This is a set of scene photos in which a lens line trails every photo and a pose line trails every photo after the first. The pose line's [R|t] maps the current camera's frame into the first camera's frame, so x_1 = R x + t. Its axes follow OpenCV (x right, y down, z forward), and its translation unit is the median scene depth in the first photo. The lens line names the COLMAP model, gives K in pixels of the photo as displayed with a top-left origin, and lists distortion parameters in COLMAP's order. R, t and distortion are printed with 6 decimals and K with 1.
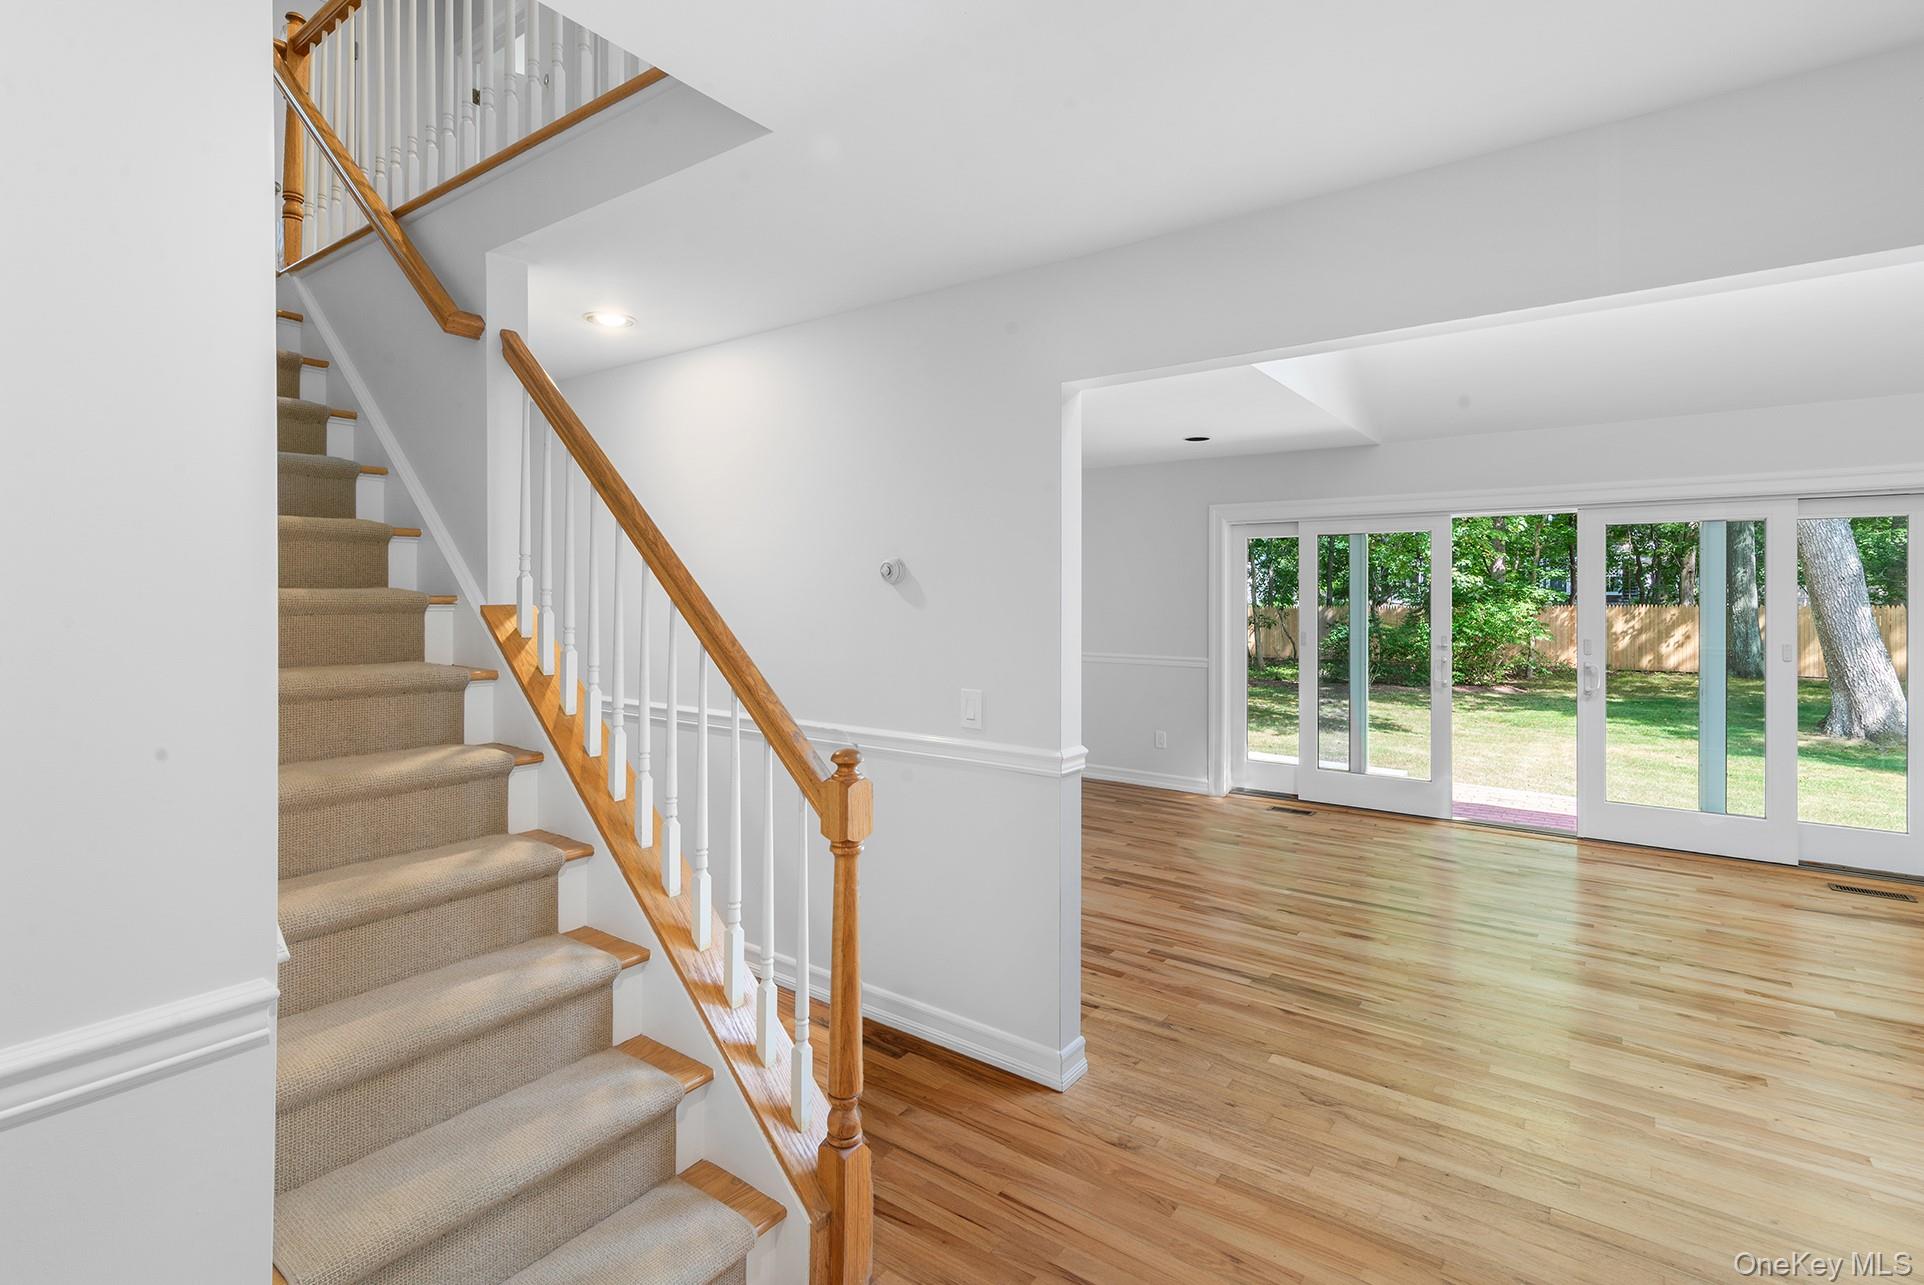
lens RADIAL K [[911.2, 0, 955.1], [0, 911.2, 589.1], [0, 0, 1]] dist [0.015139, -0.000422]
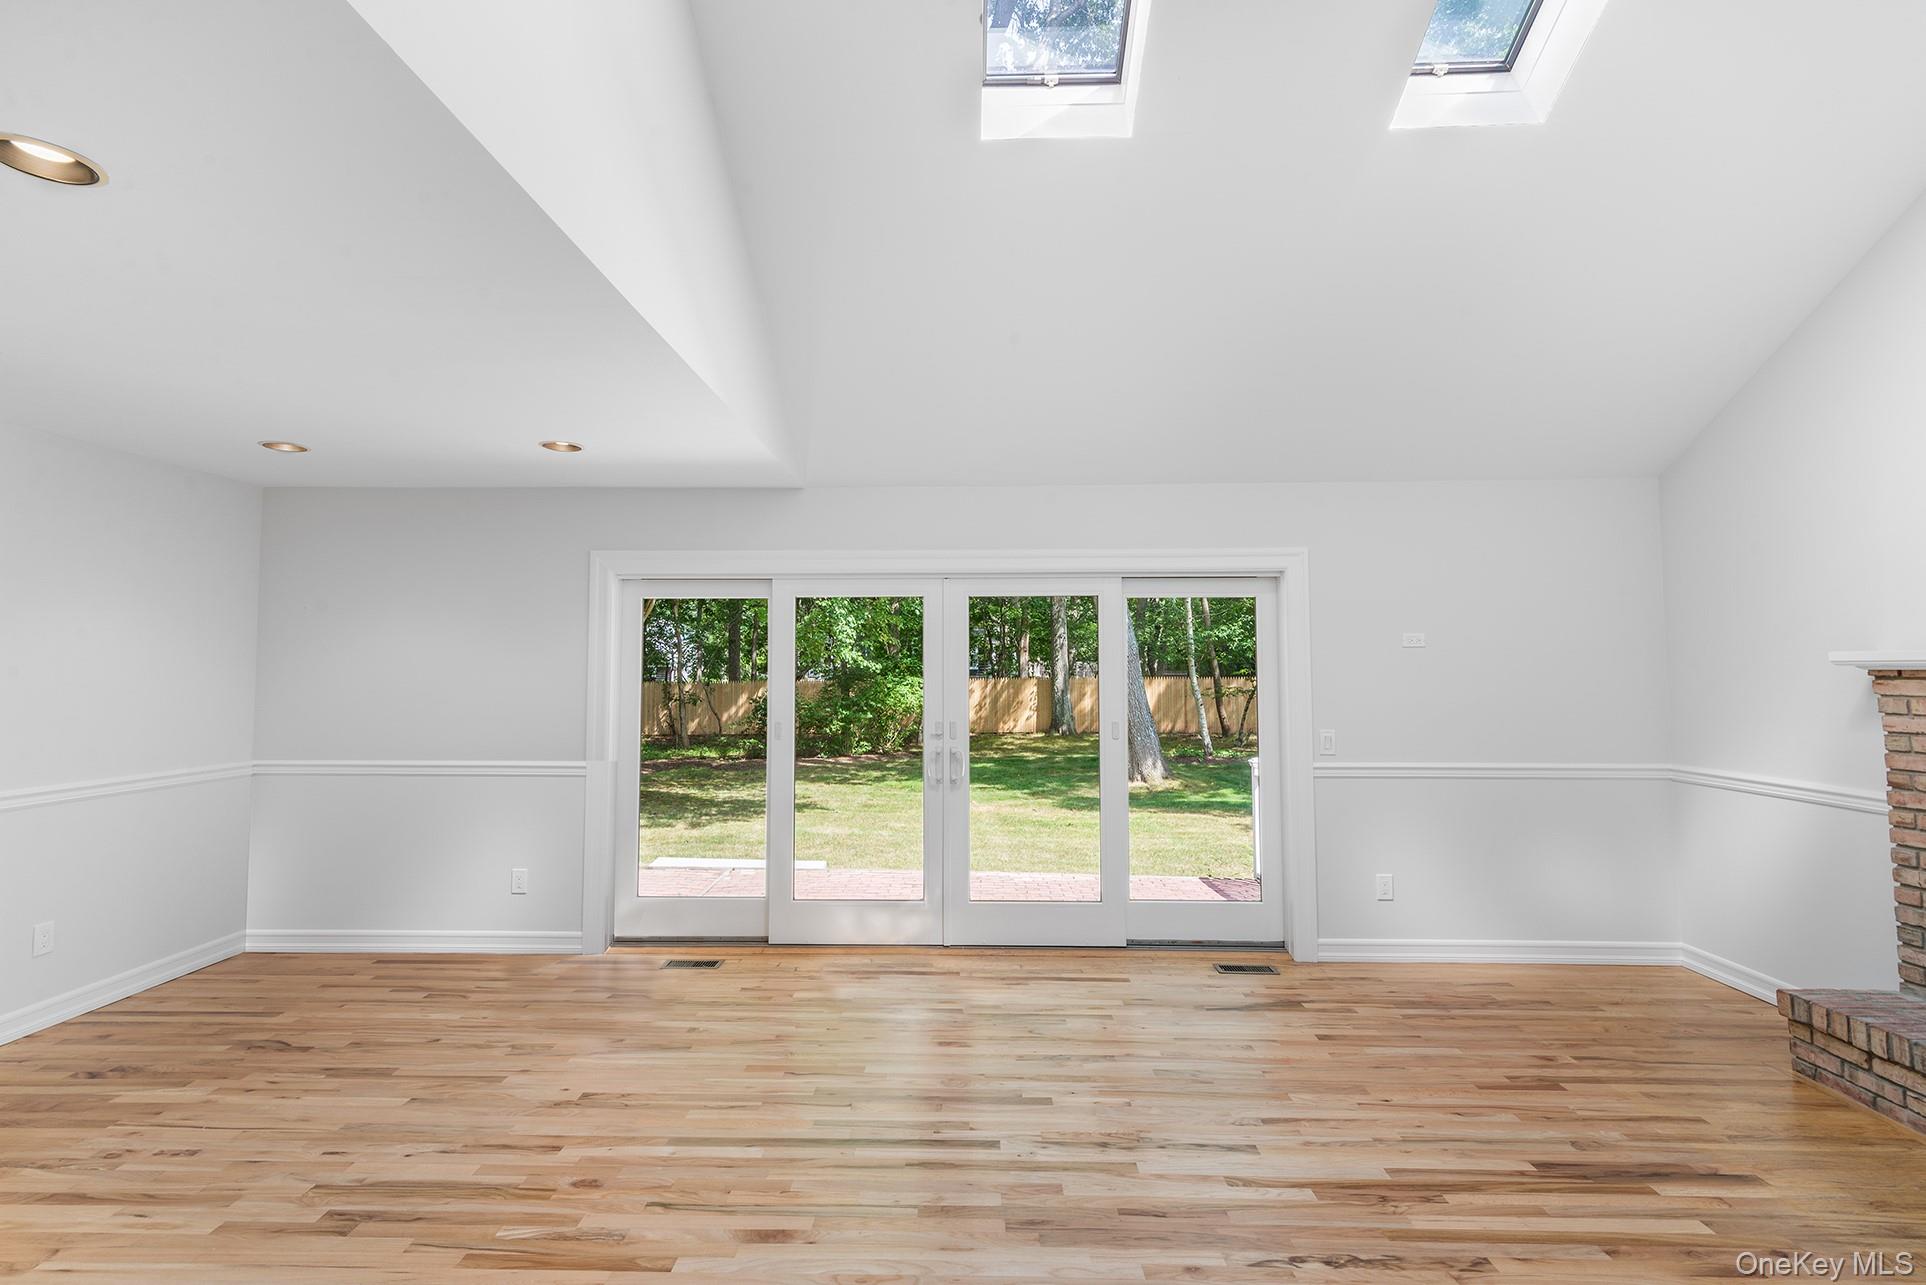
lens RADIAL K [[935.6, 0, 963.0], [0, 935.6, 642.5], [0, 0, 1]] dist [-0.001269, -0.000223]
pose [[0.820306, 0.014861, 0.571732, 0.152103], [-0.001661, 0.999720, -0.023602, -0.002622], [-0.571923, 0.018411, 0.820101, 0.339169]]
